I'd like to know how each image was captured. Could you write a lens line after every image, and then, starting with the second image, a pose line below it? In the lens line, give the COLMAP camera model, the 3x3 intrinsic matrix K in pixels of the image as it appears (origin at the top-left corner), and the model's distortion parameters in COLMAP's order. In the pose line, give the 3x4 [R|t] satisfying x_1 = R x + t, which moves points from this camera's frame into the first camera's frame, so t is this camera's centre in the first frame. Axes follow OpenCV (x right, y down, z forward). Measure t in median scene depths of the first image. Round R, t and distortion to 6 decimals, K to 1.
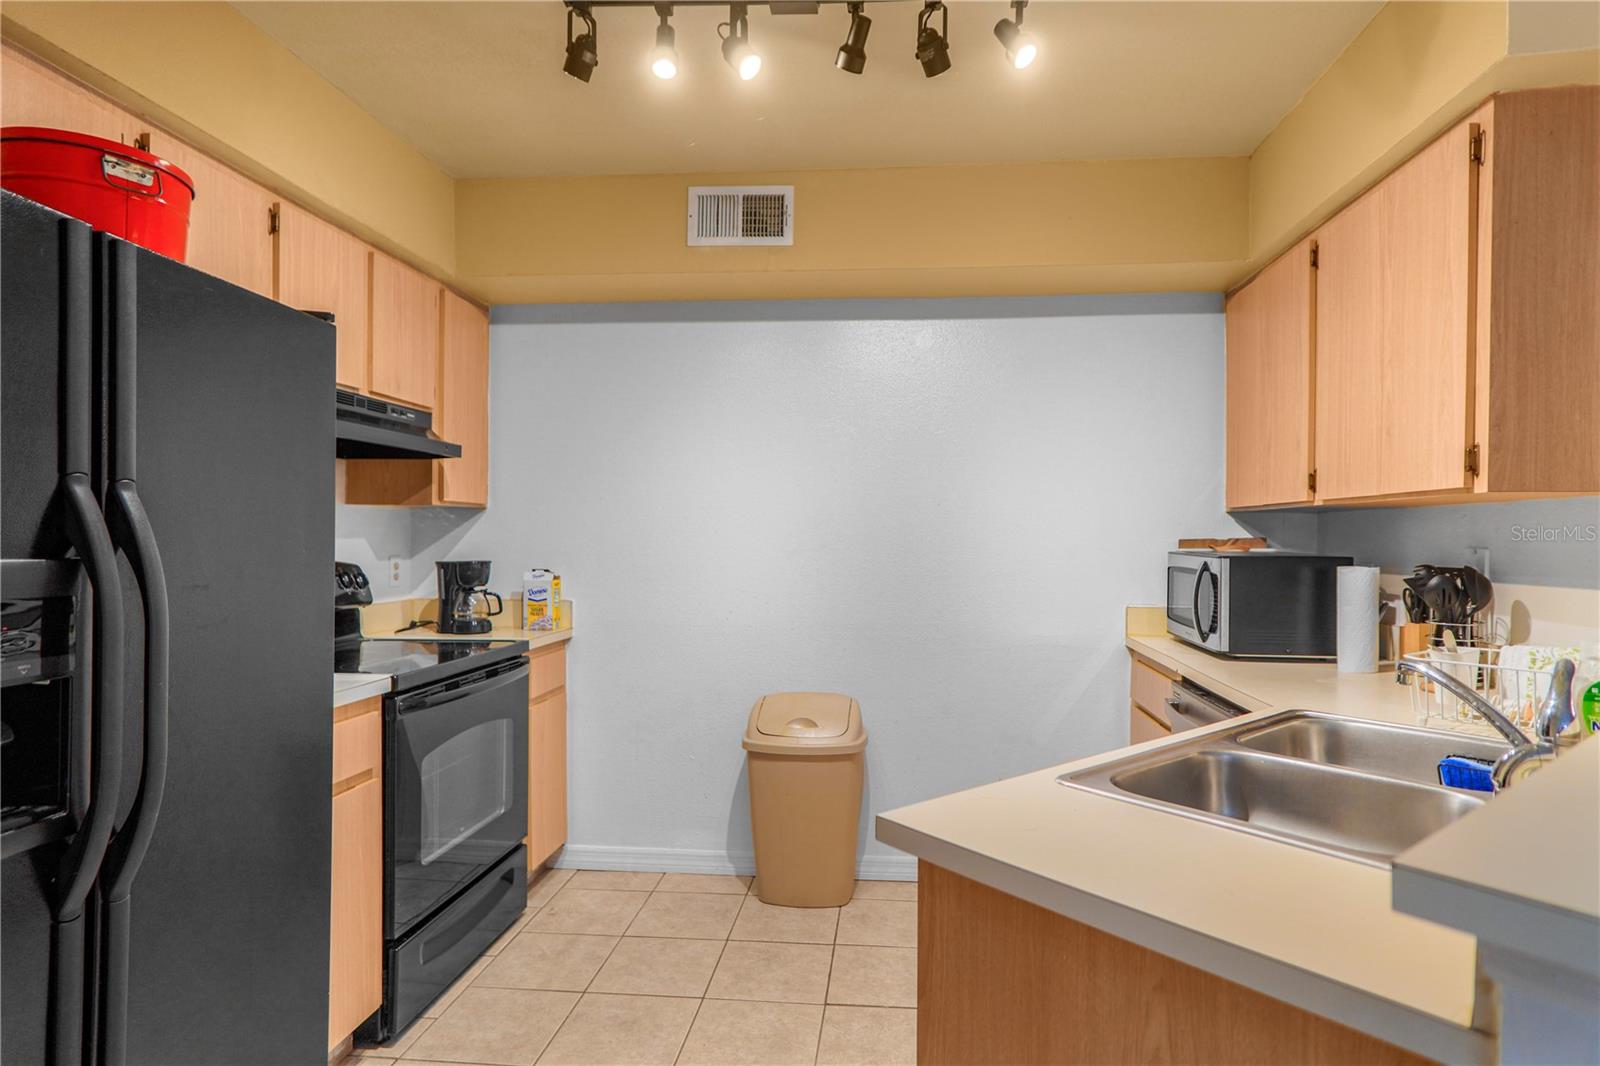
lens RADIAL K [[864.1, 0, 828.3], [0, 864.1, 543.7], [0, 0, 1]] dist [0.000170, 0.000828]
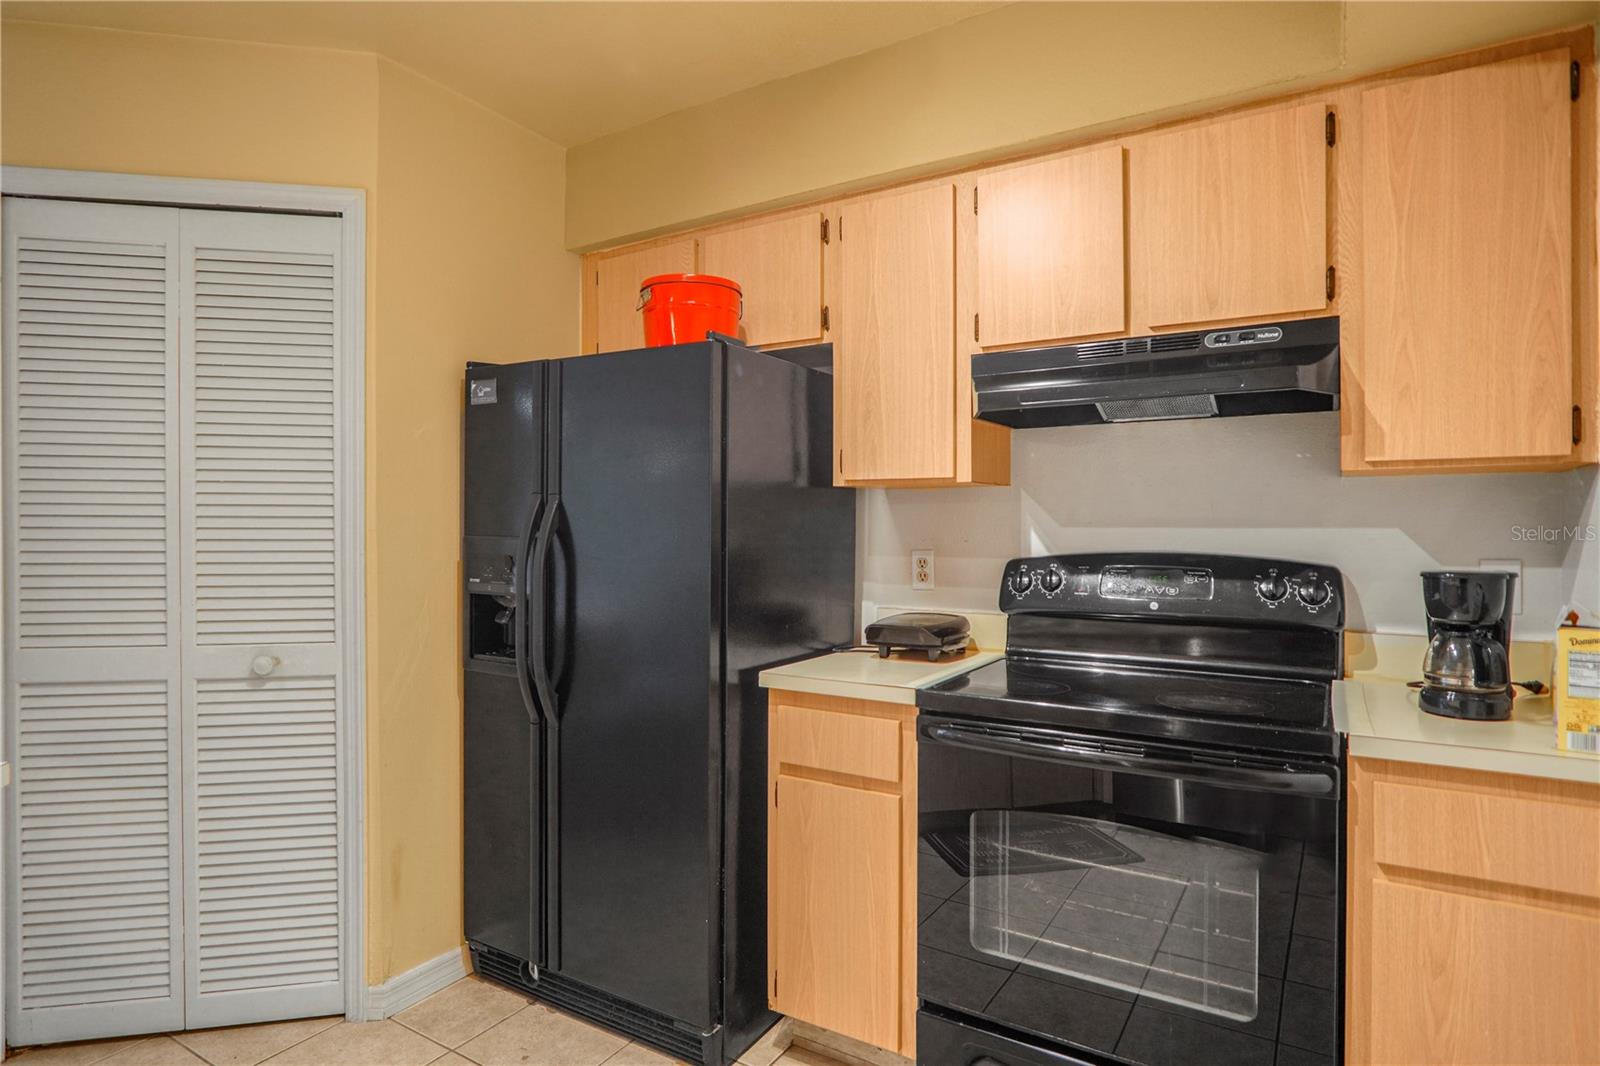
lens RADIAL K [[866.3, 0, 800.1], [0, 866.3, 520.6], [0, 0, 1]] dist [-0.013457, 0.000150]
pose [[-0.450016, -0.004948, -0.893007, 0.229898], [-0.006036, 0.999979, -0.002500, -0.007011], [0.893000, 0.004265, -0.450036, 0.936741]]
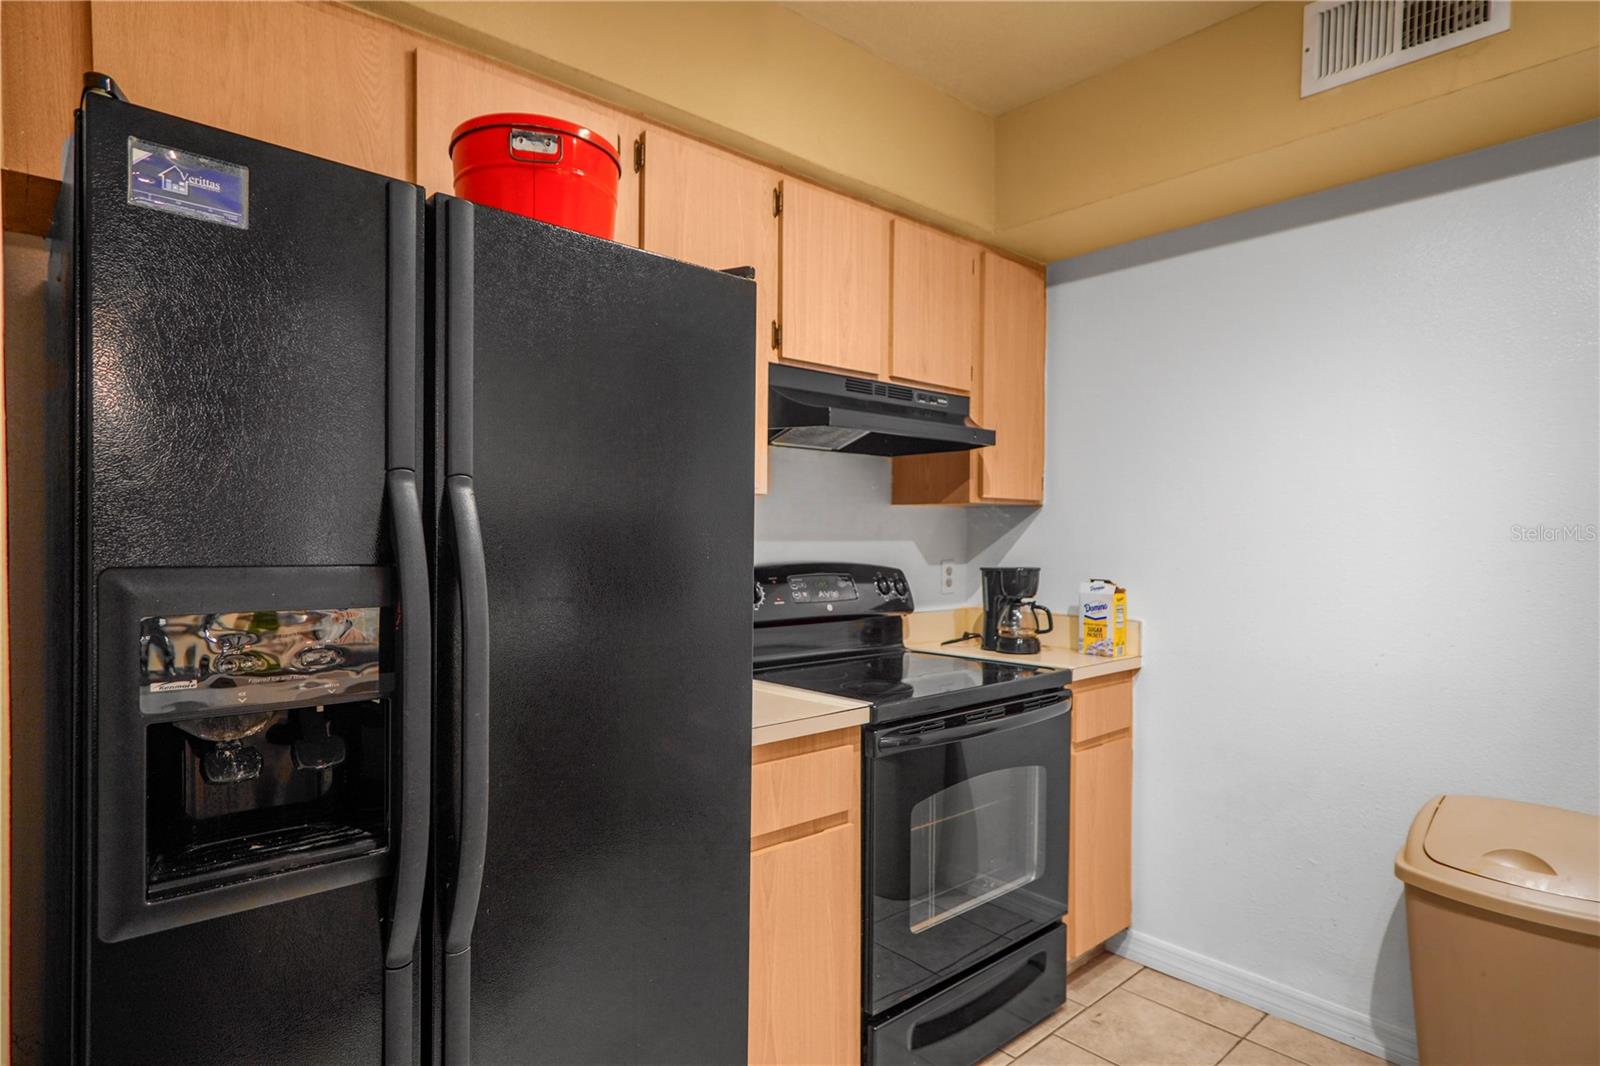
lens RADIAL K [[860.6, 0, 796.5], [0, 860.6, 555.5], [0, 0, 1]] dist [-0.012739, 0.012113]
pose [[0.725119, 0.011920, -0.688520, 0.012202], [-0.004254, 0.999909, 0.012831, -0.002002], [0.688610, -0.006375, 0.725104, 0.251331]]
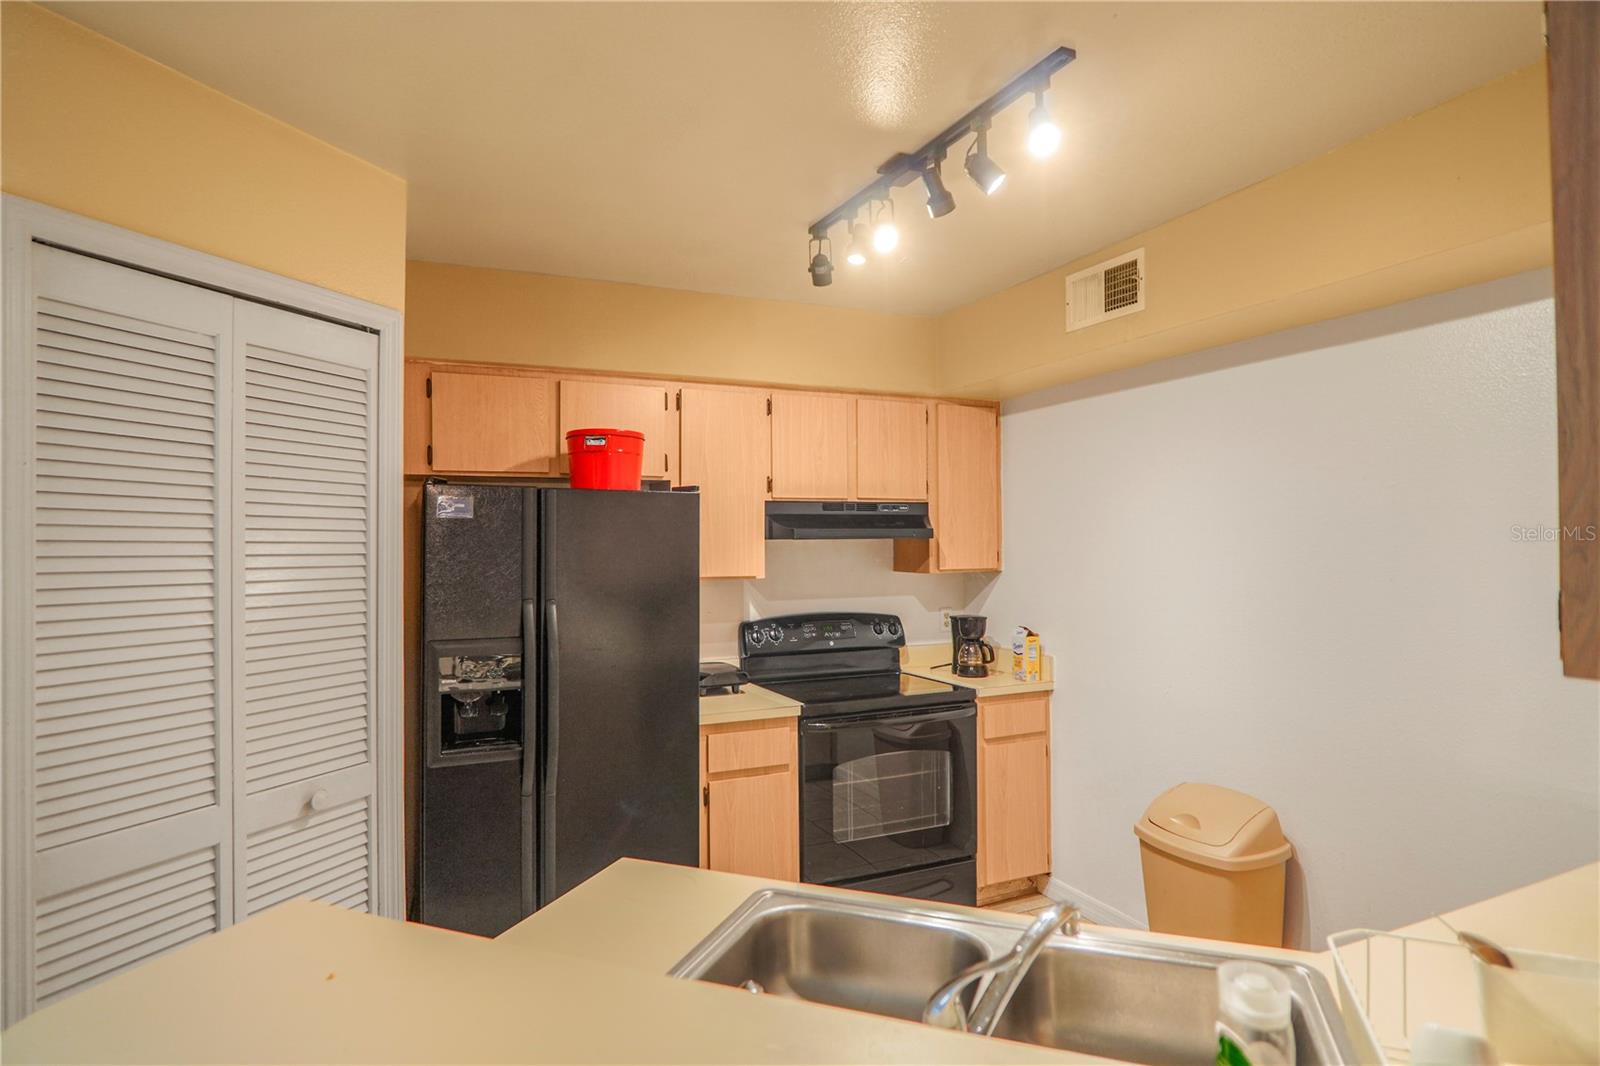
lens RADIAL K [[860.2, 0, 802.2], [0, 860.2, 538.3], [0, 0, 1]] dist [-0.013944, 0.001814]
pose [[0.491505, -0.015650, -0.870734, 0.566223], [0.005841, 0.999875, -0.014674, -0.079521], [0.870855, 0.002126, 0.491535, 0.203909]]
